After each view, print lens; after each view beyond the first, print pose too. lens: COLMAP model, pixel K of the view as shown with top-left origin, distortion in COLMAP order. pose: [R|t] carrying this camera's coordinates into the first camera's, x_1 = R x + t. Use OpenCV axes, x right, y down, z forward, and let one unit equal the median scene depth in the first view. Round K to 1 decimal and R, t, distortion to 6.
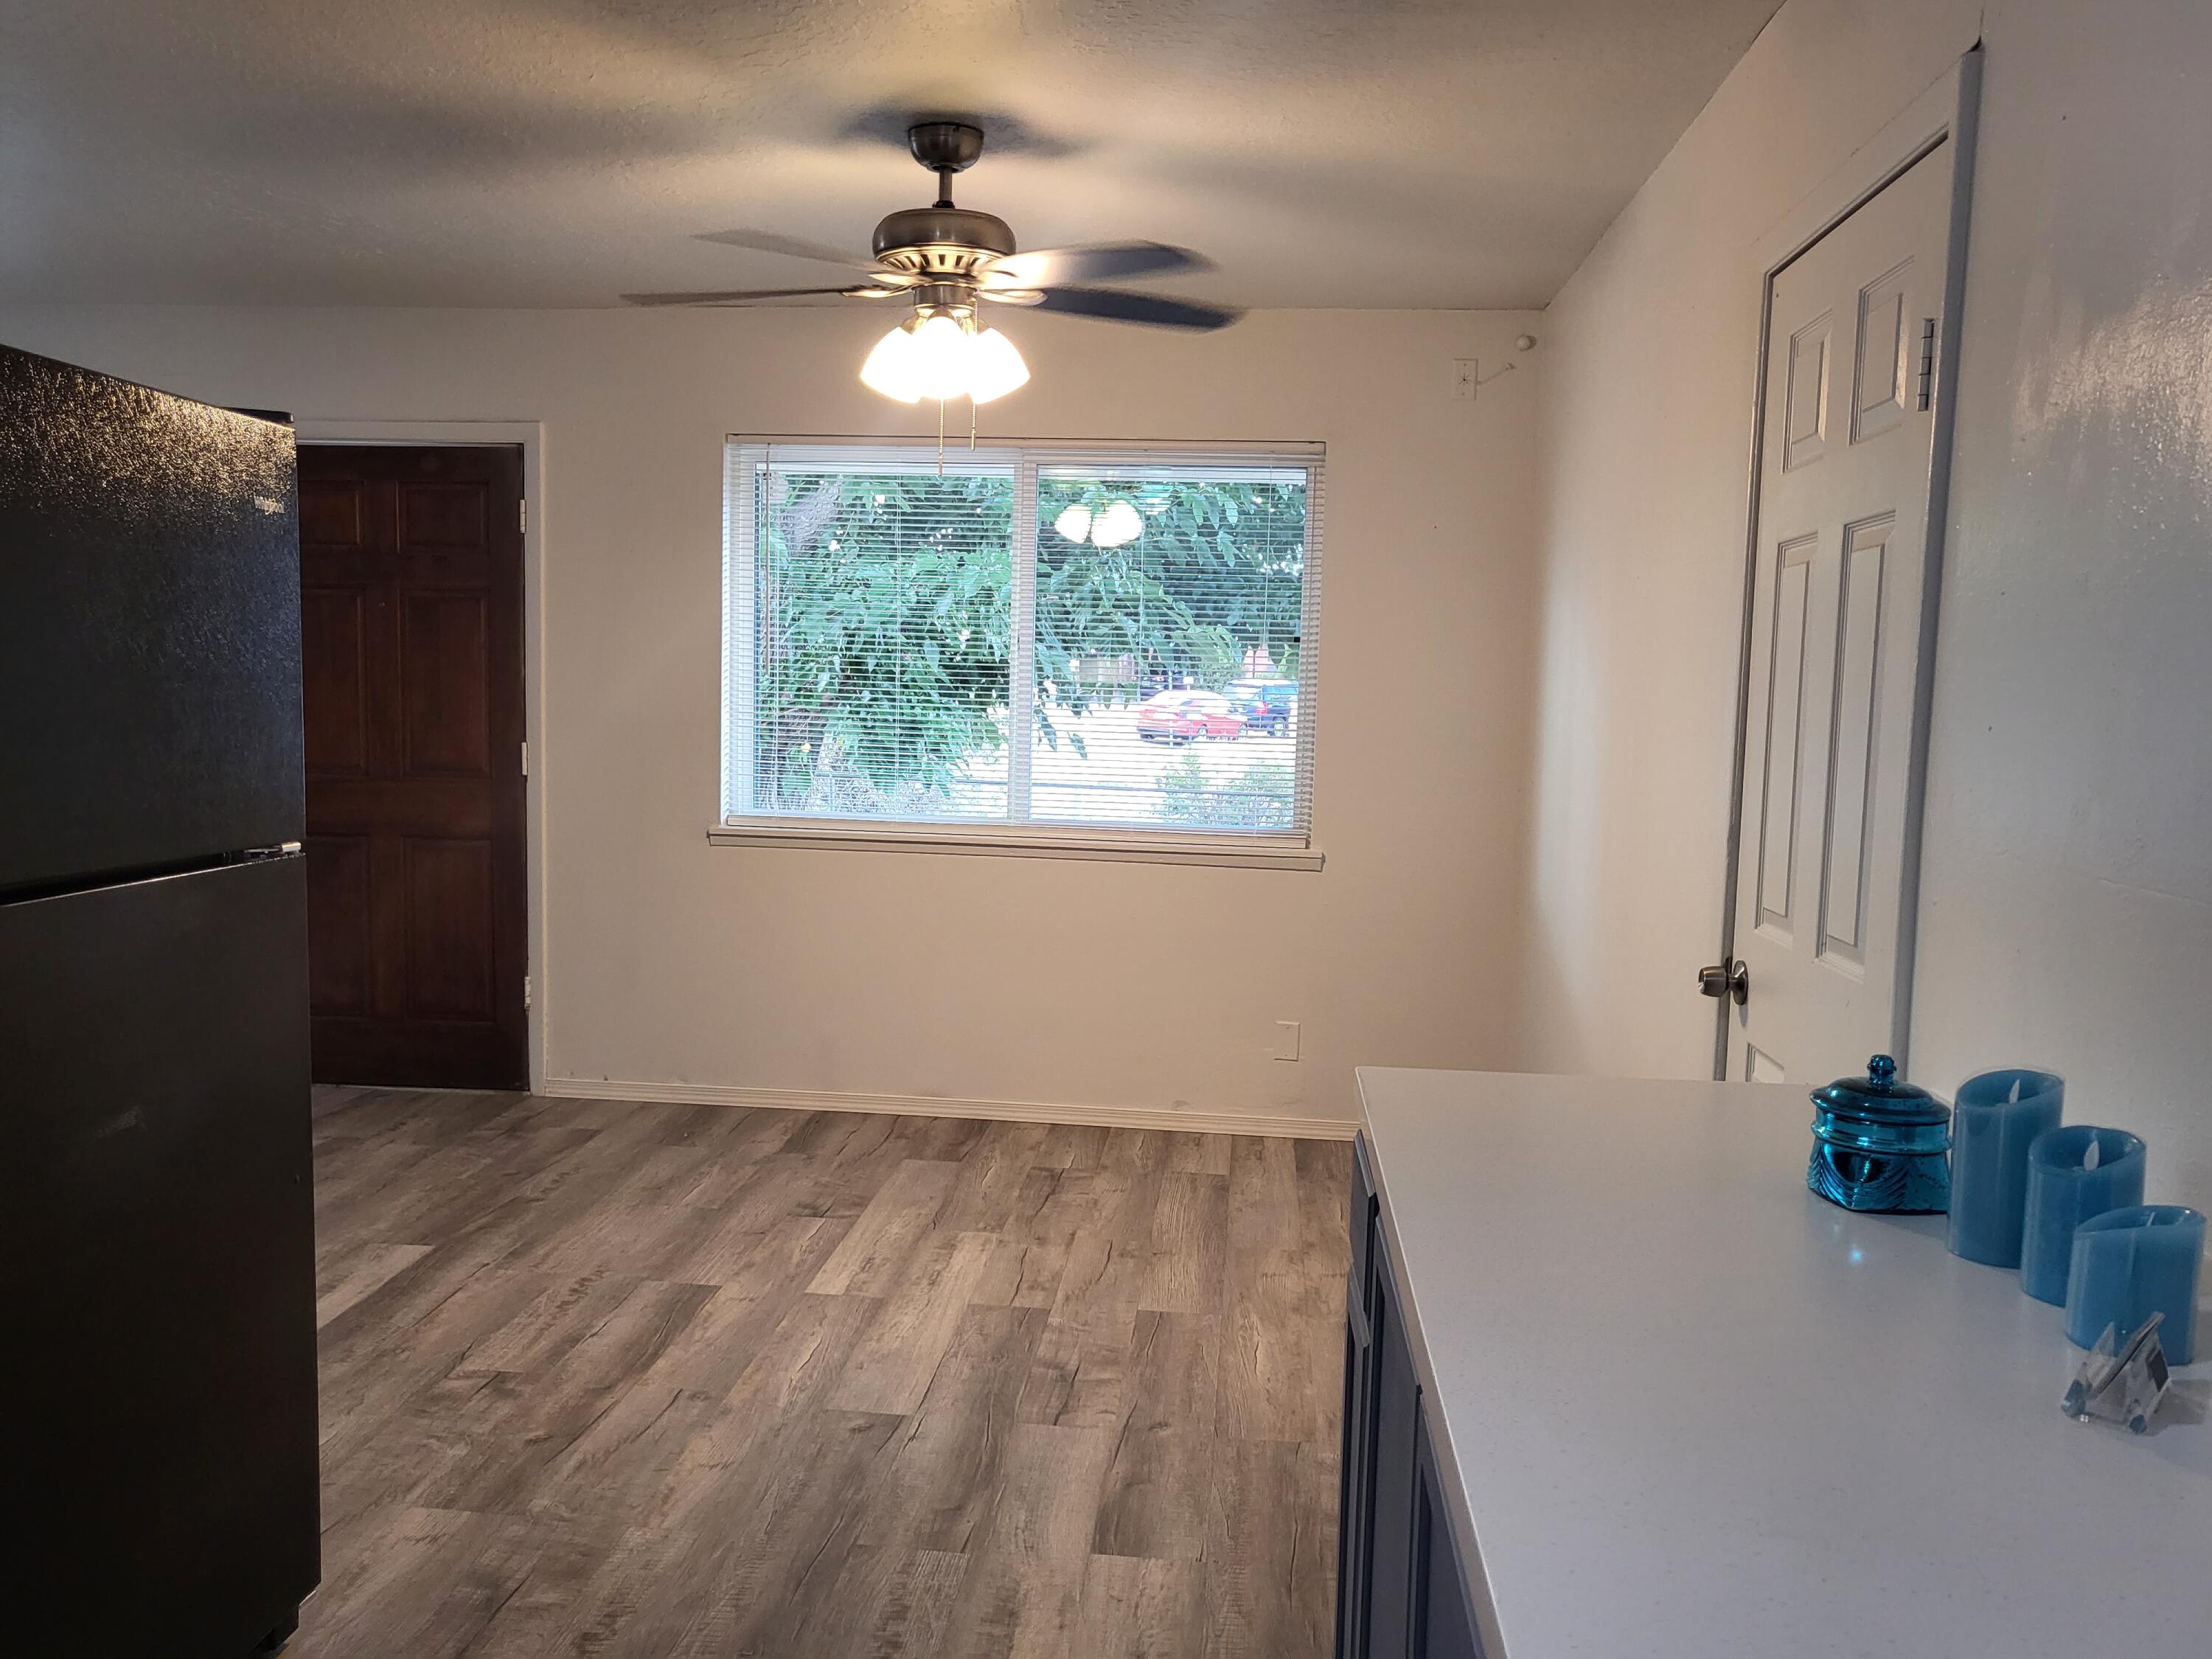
lens RADIAL K [[1723.1, 0, 1053.0], [0, 1723.1, 811.0], [0, 0, 1]] dist [-0.023969, 0.067614]
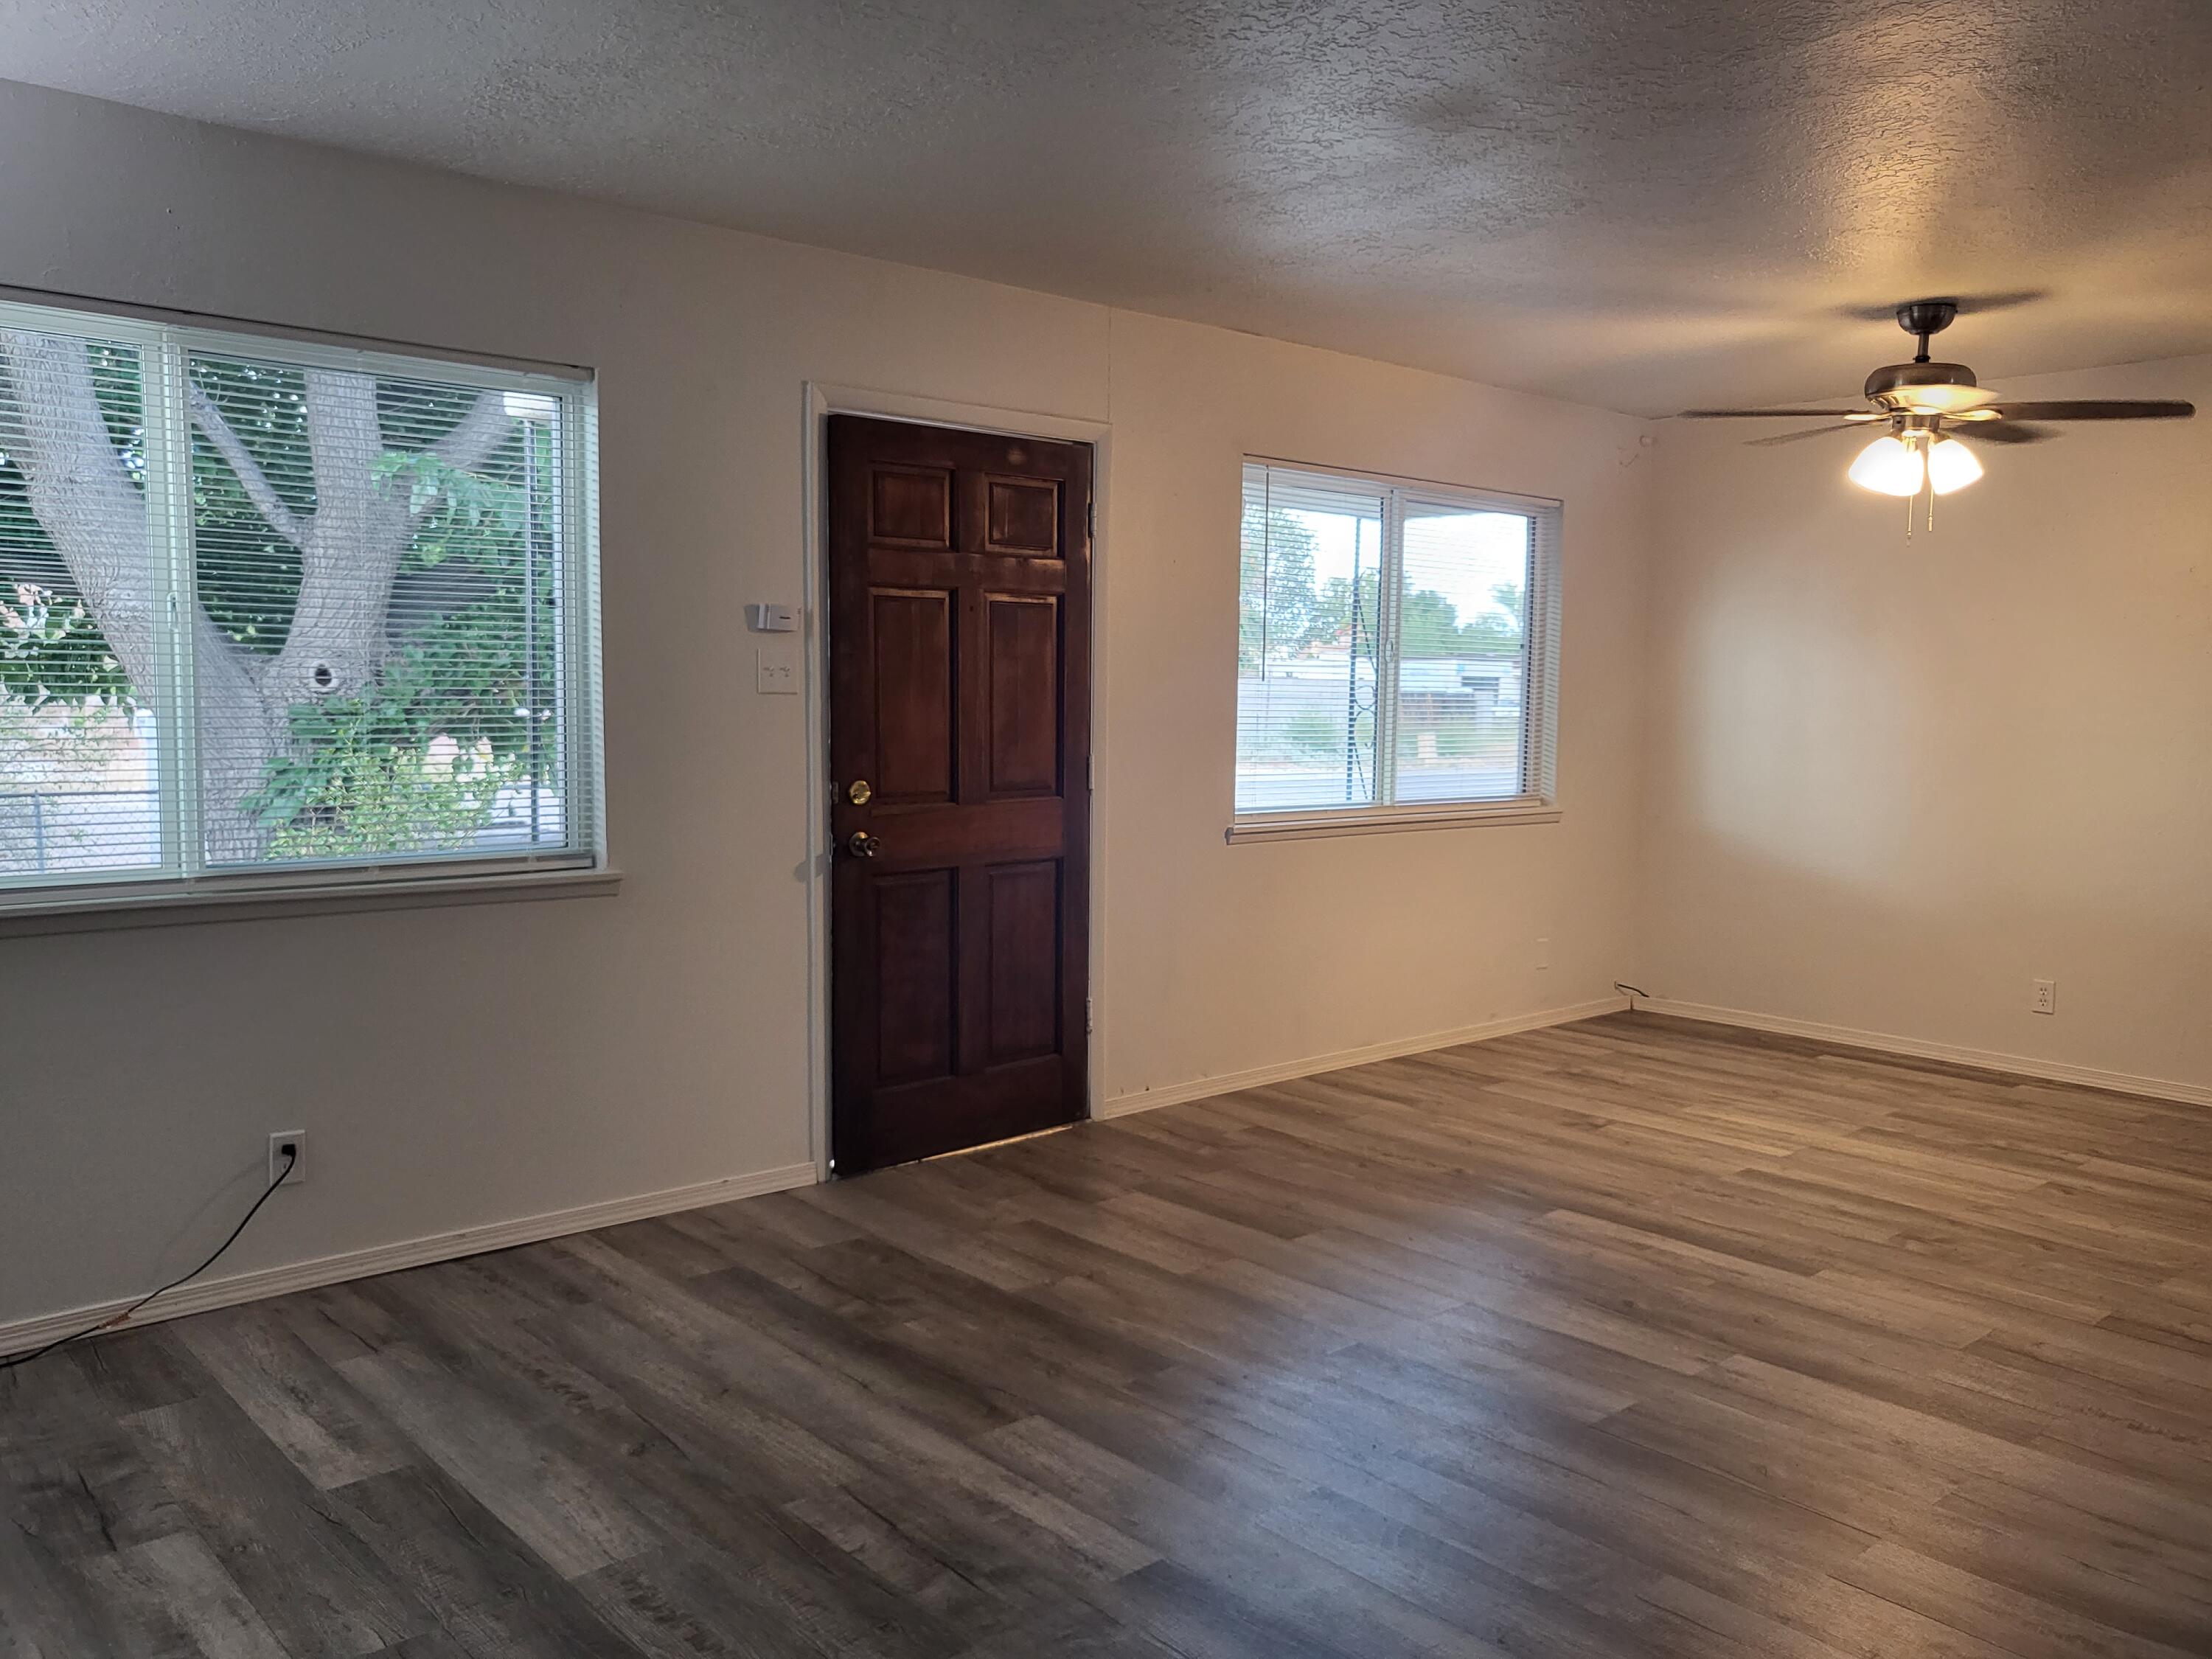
lens RADIAL K [[1723.1, 0, 1102.1], [0, 1723.1, 822.4], [0, 0, 1]] dist [-0.023969, 0.067614]
pose [[0.668635, -0.080026, 0.739272, -1.345217], [0.063138, 0.996712, 0.050788, -0.067856], [-0.740906, 0.012717, 0.671489, 0.471699]]
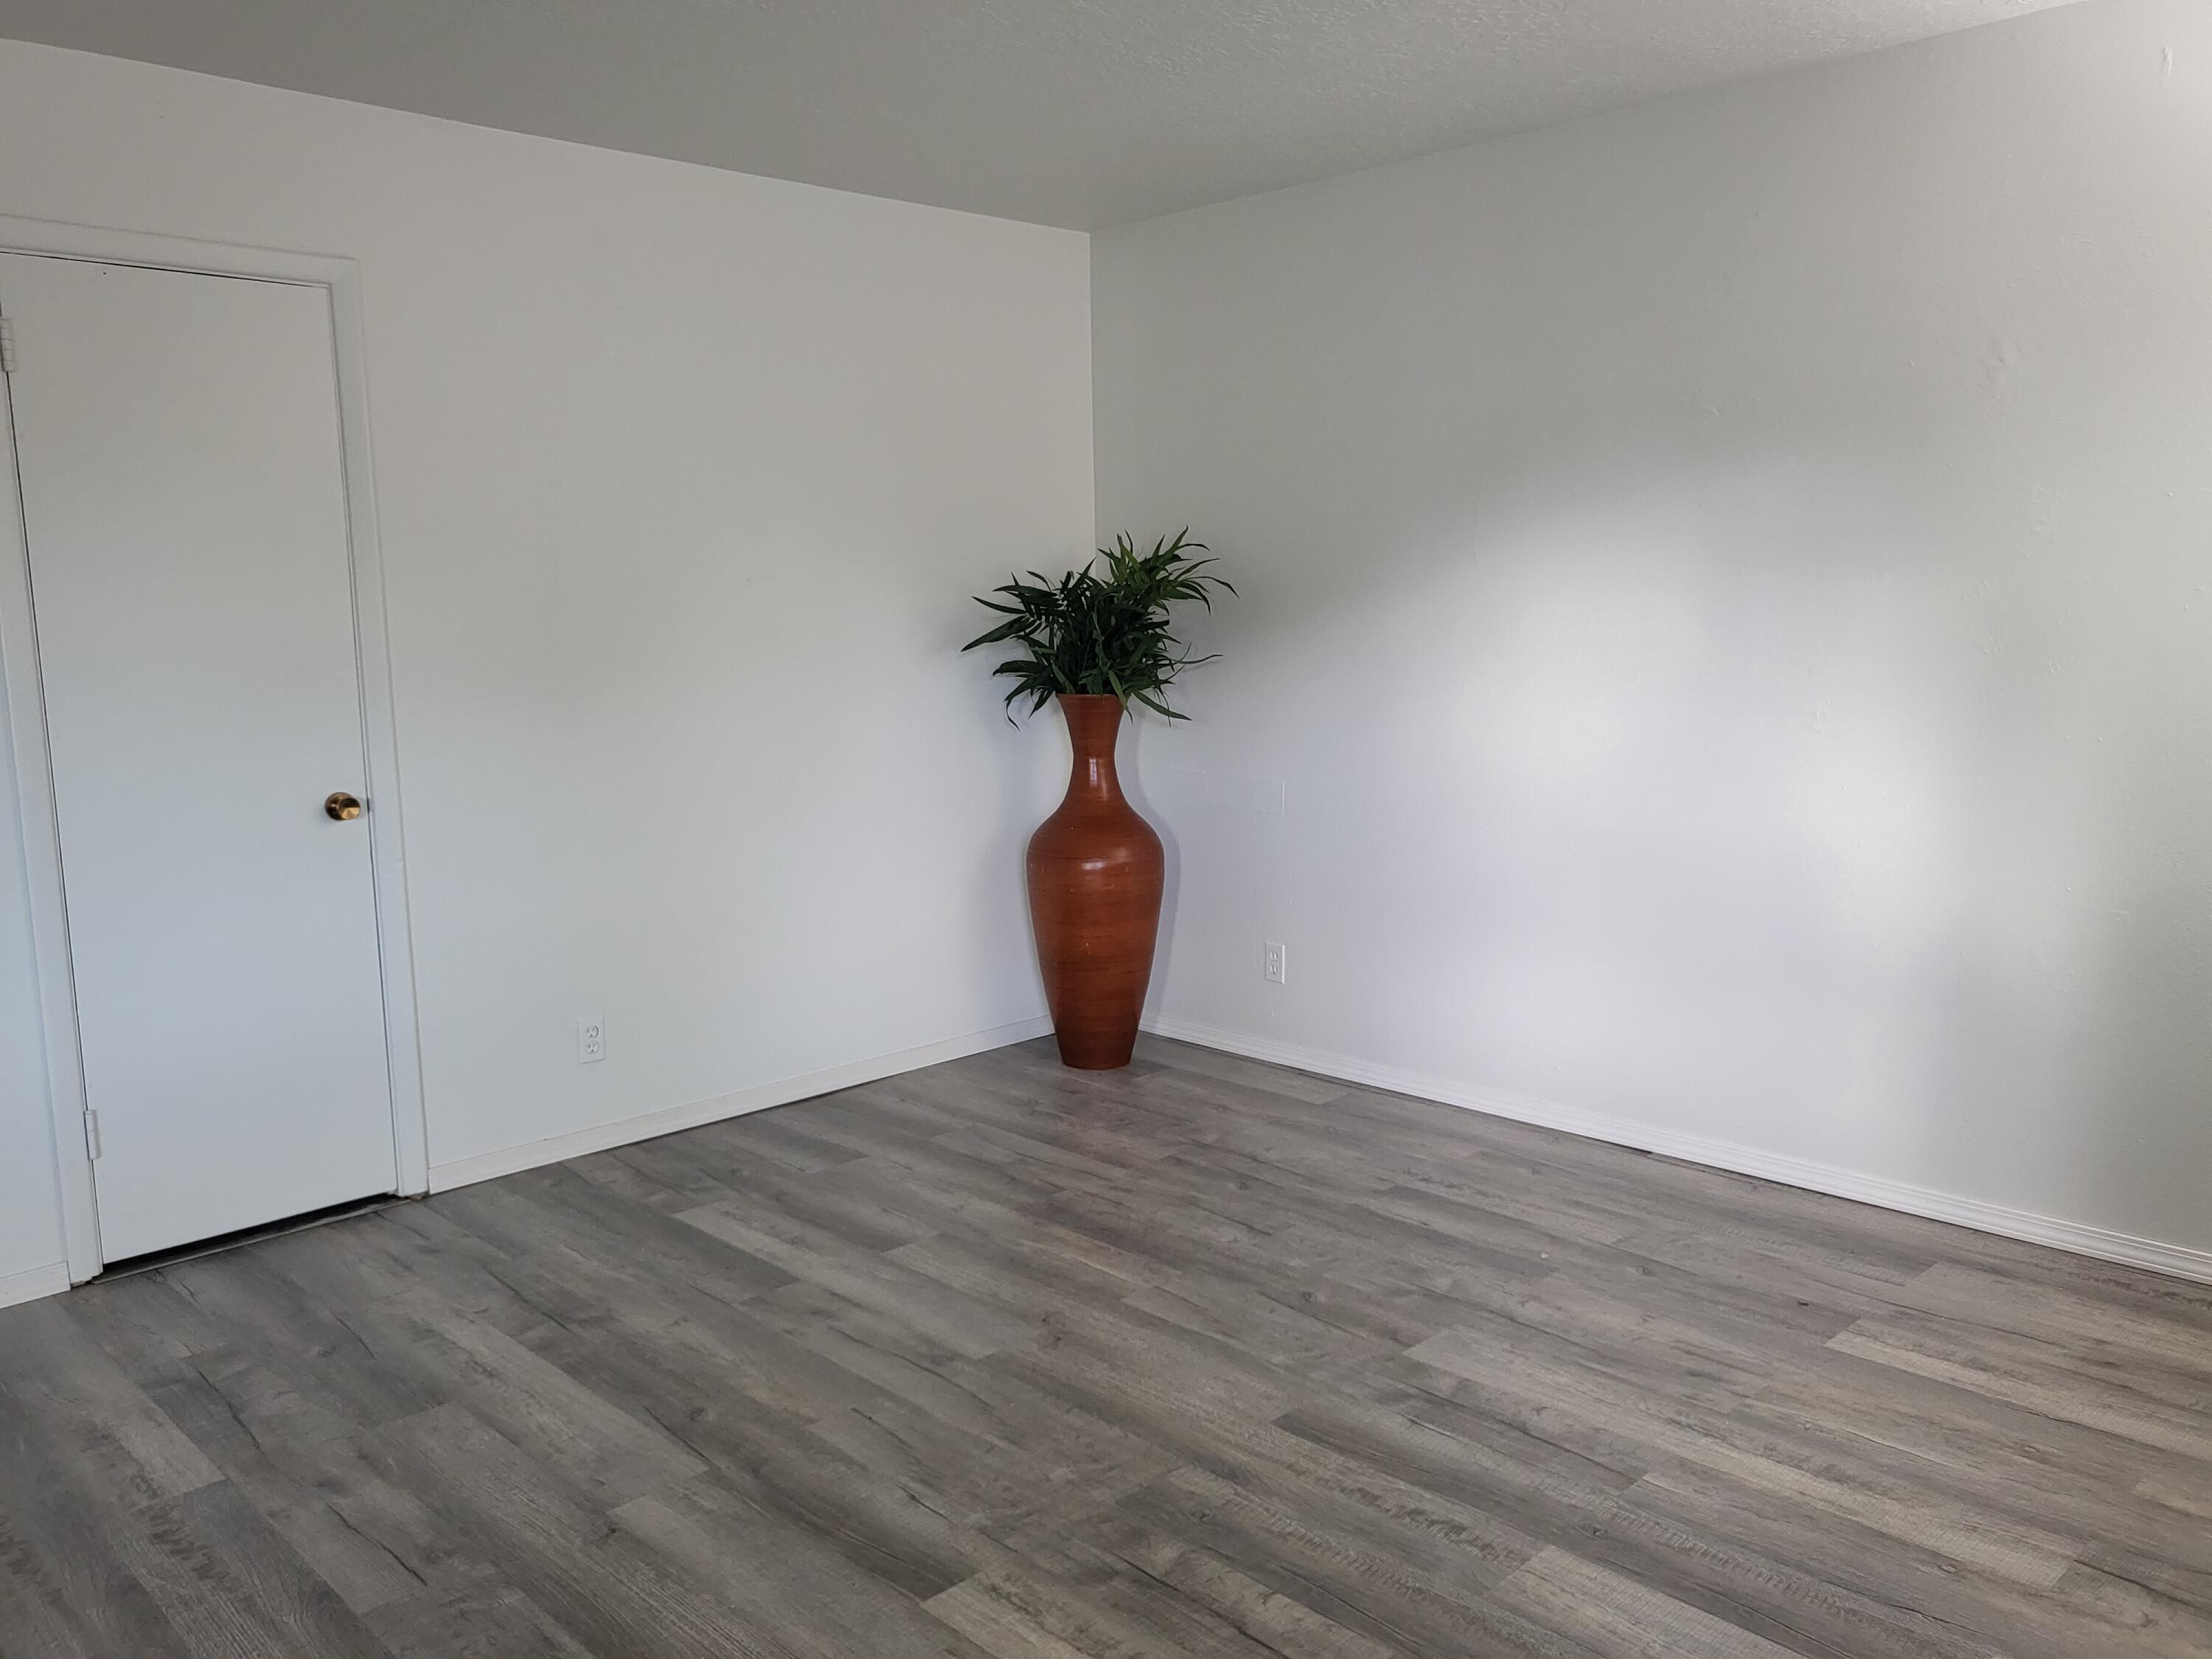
lens RADIAL K [[1723.1, 0, 1109.4], [0, 1723.1, 836.6], [0, 0, 1]] dist [-0.023969, 0.067614]
pose [[-0.637128, 0.090134, -0.765470, -0.493959], [-0.059656, 0.984393, 0.165566, -0.108058], [0.768446, 0.151151, -0.621807, 1.262037]]
